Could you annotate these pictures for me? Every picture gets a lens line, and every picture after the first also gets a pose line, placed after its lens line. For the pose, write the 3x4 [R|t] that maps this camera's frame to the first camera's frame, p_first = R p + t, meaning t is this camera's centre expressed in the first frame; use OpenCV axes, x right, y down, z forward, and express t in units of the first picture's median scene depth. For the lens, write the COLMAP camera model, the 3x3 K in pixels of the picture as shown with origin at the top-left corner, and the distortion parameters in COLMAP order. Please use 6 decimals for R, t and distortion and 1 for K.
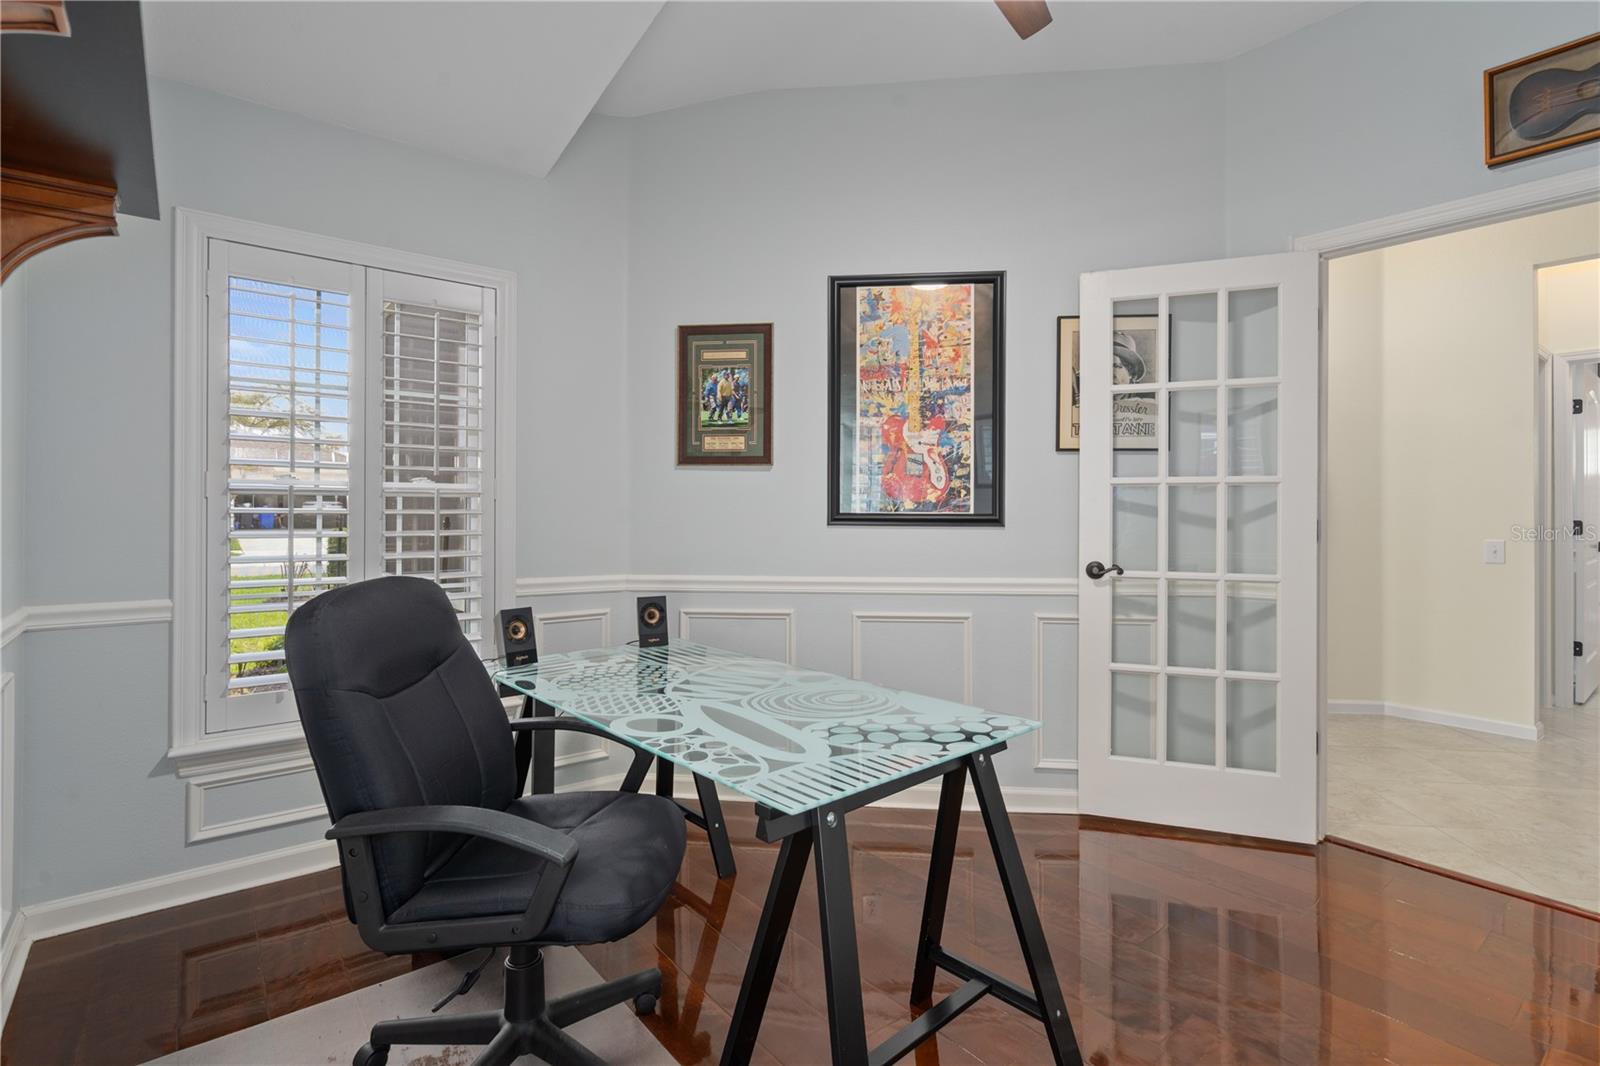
lens RADIAL K [[750.3, 0, 780.2], [0, 750.3, 503.4], [0, 0, 1]] dist [-0.010465, -0.000043]
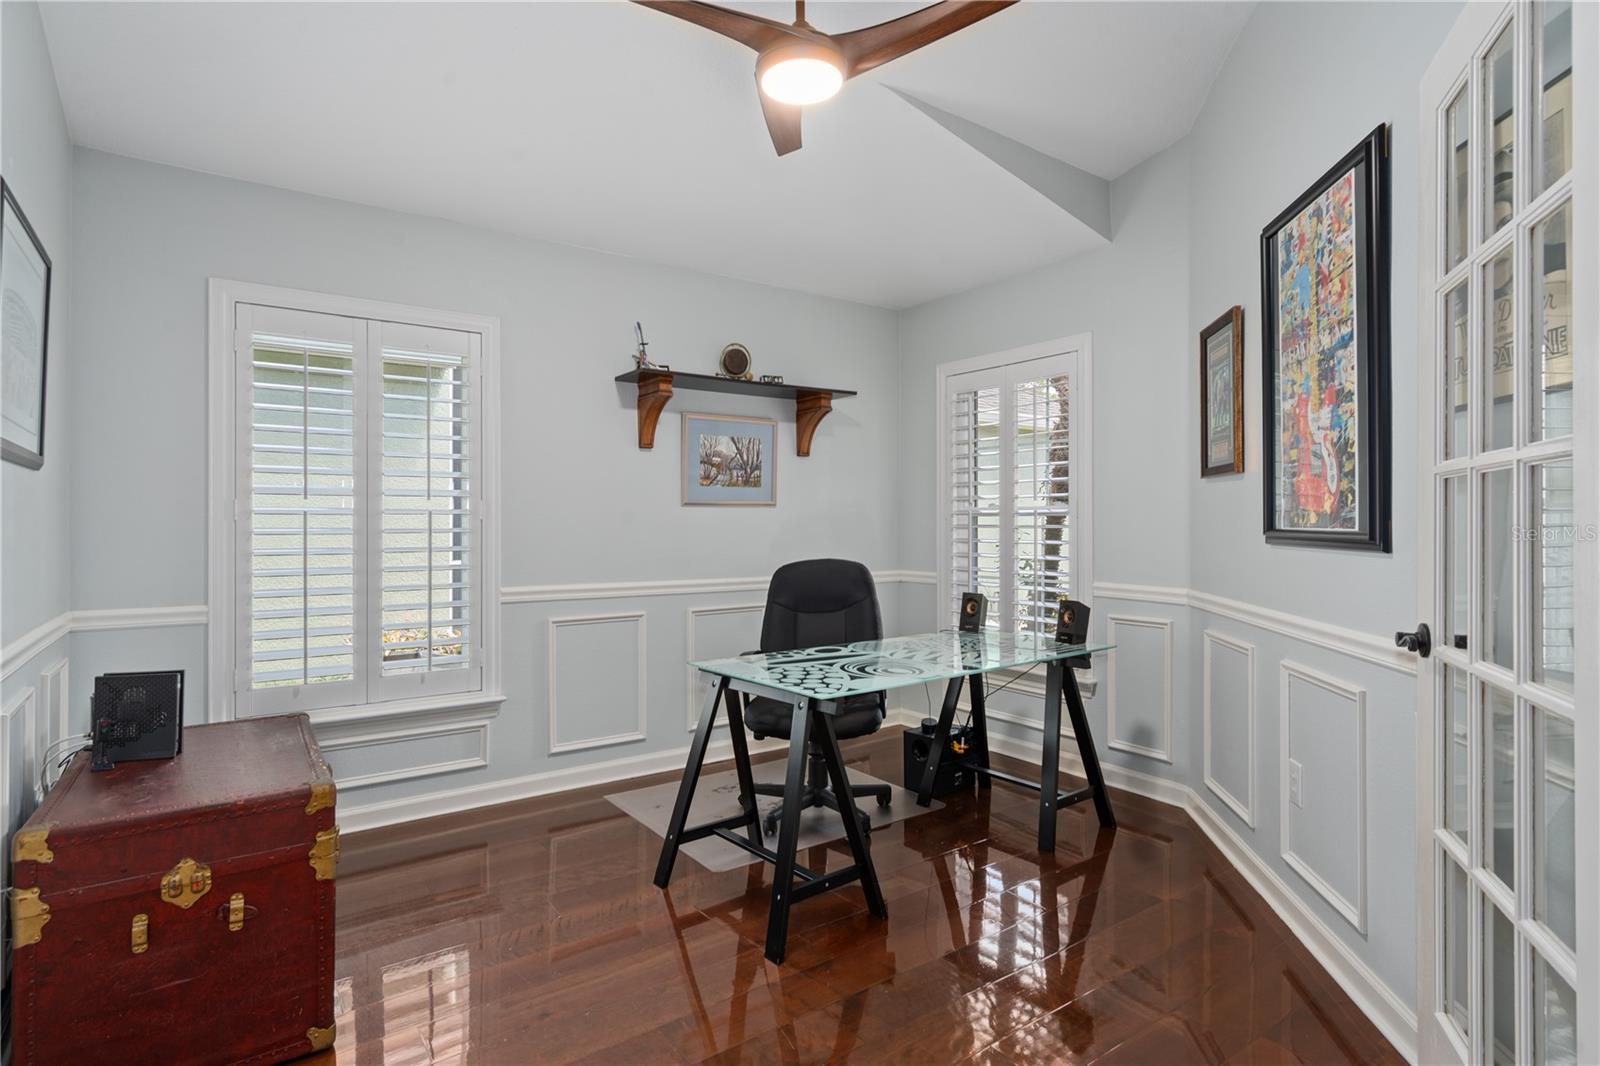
lens RADIAL K [[820.8, 0, 799.9], [0, 820.8, 528.8], [0, 0, 1]] dist [0.001488, 0.000277]
pose [[-0.051185, 0.000707, -0.998689, 0.970429], [0.003285, 0.999994, 0.000540, 0.009847], [0.998684, -0.003253, -0.051187, 0.566290]]
